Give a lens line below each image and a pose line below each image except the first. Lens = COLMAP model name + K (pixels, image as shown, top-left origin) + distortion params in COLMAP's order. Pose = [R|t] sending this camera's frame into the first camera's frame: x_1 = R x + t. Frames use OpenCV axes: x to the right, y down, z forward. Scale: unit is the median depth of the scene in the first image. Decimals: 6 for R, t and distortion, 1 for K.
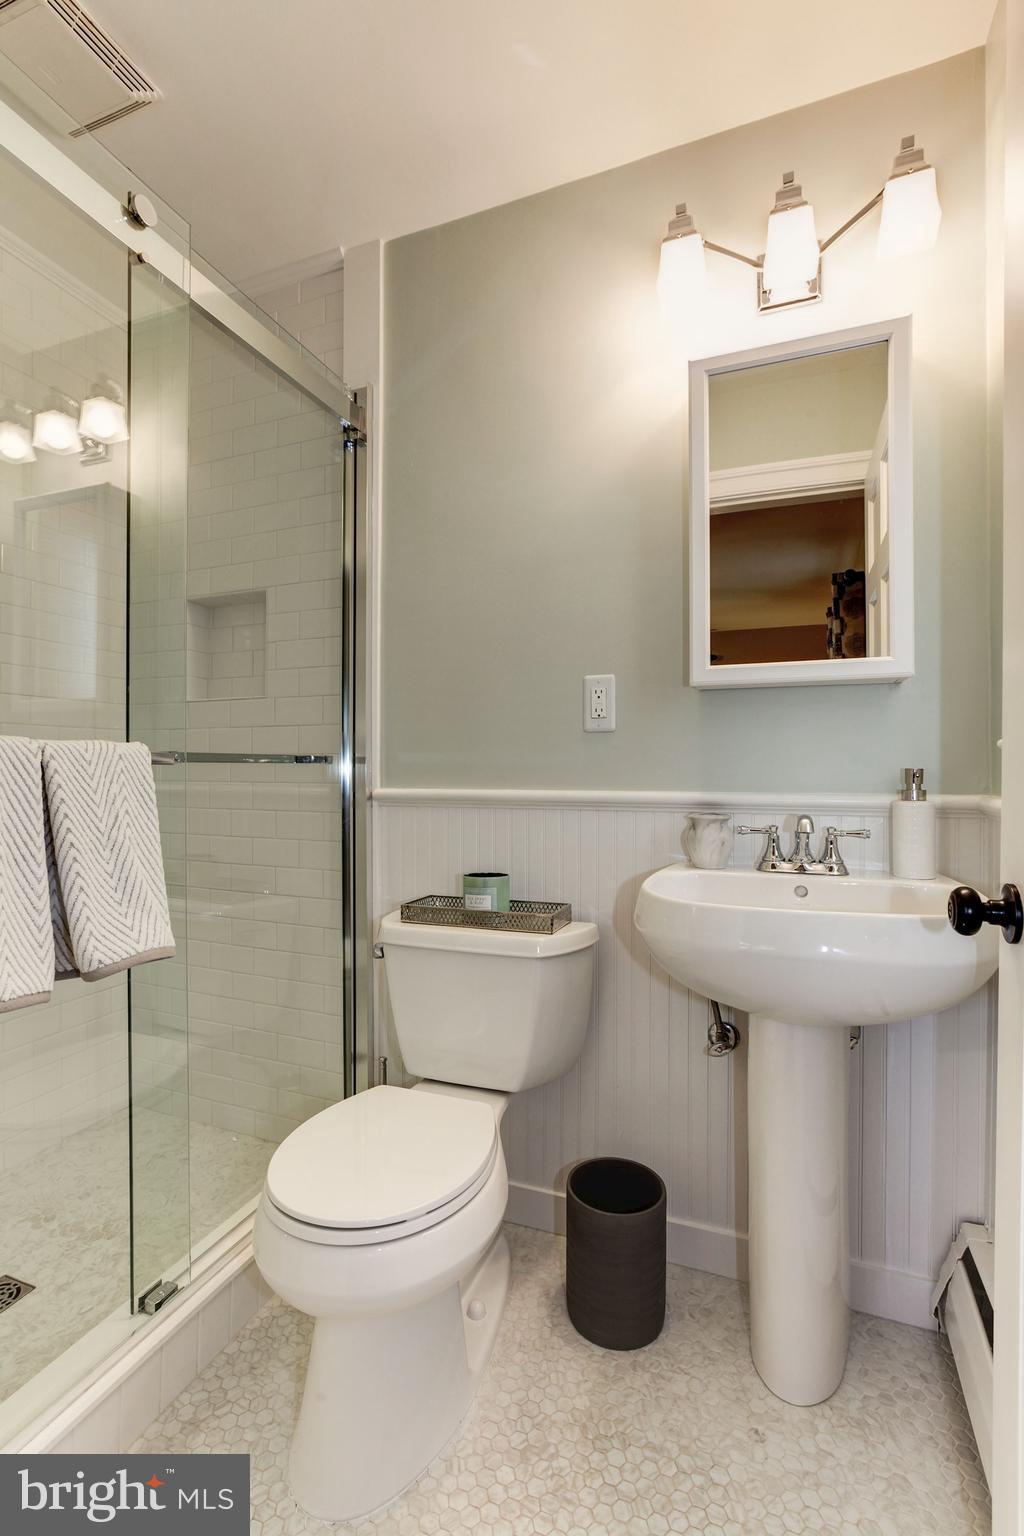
lens RADIAL K [[697.1, 0, 500.6], [0, 697.1, 750.7], [0, 0, 1]] dist [-0.045255, 0.018393]
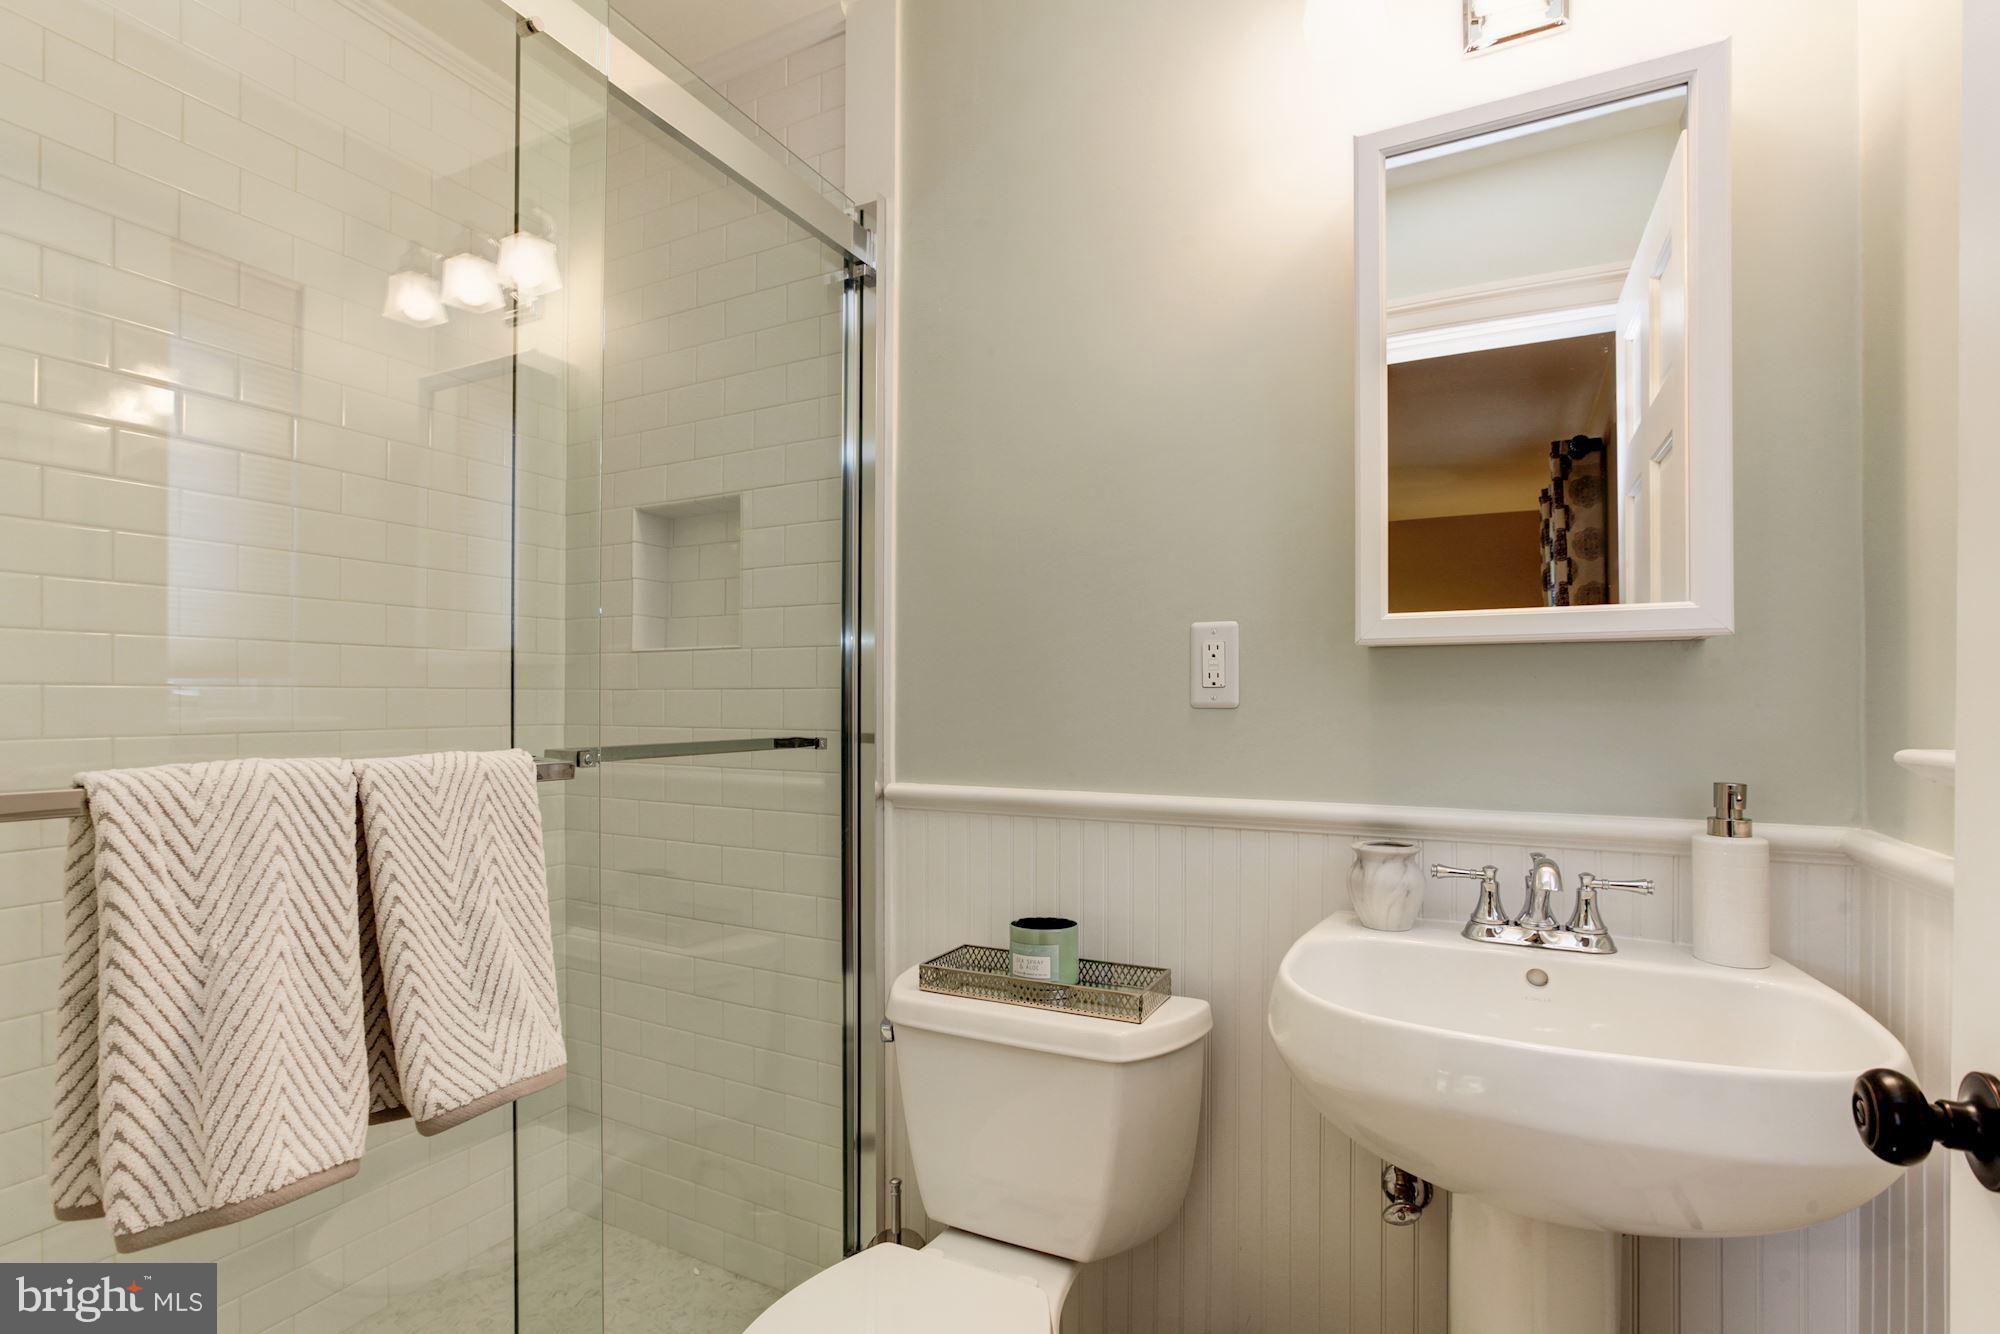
lens RADIAL K [[907.7, 0, 1008.1], [0, 907.7, 695.6], [0, 0, 1]] dist [-0.045255, 0.018393]
pose [[0.996446, -0.002808, -0.084189, 0.021620], [0.004666, 0.999750, 0.021887, -0.069554], [0.084107, -0.022202, 0.996209, 0.143172]]
